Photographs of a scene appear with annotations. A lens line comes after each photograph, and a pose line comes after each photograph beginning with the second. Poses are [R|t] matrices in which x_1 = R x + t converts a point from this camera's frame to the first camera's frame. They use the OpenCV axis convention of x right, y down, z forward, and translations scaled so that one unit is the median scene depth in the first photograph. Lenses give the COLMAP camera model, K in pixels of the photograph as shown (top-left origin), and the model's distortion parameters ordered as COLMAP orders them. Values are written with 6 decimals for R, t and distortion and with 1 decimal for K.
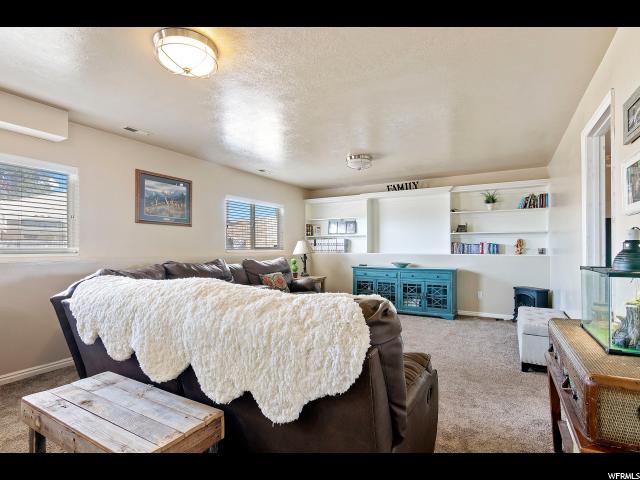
lens RADIAL K [[326.7, 0, 320.0], [0, 326.7, 240.0], [0, 0, 1]] dist [-0.001688, -0.000623]
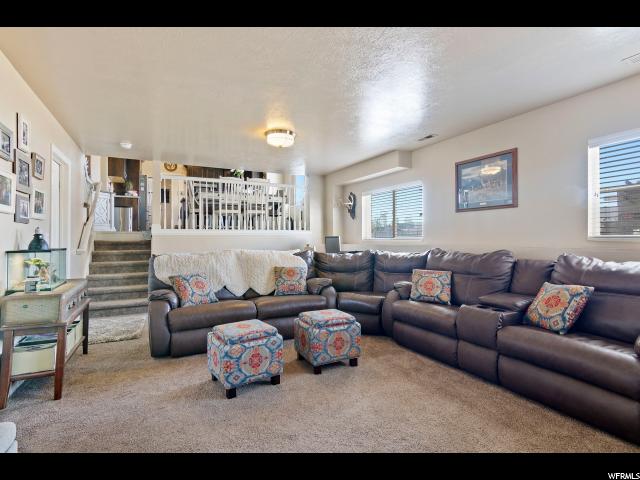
lens RADIAL K [[326.7, 0, 320.0], [0, 326.7, 240.0], [0, 0, 1]] dist [-0.001688, -0.000623]
pose [[-0.559913, 0.003794, -0.828542, 0.566411], [0.020457, 0.999748, -0.009246, 0.039355], [0.828299, -0.022126, -0.559850, 1.158258]]
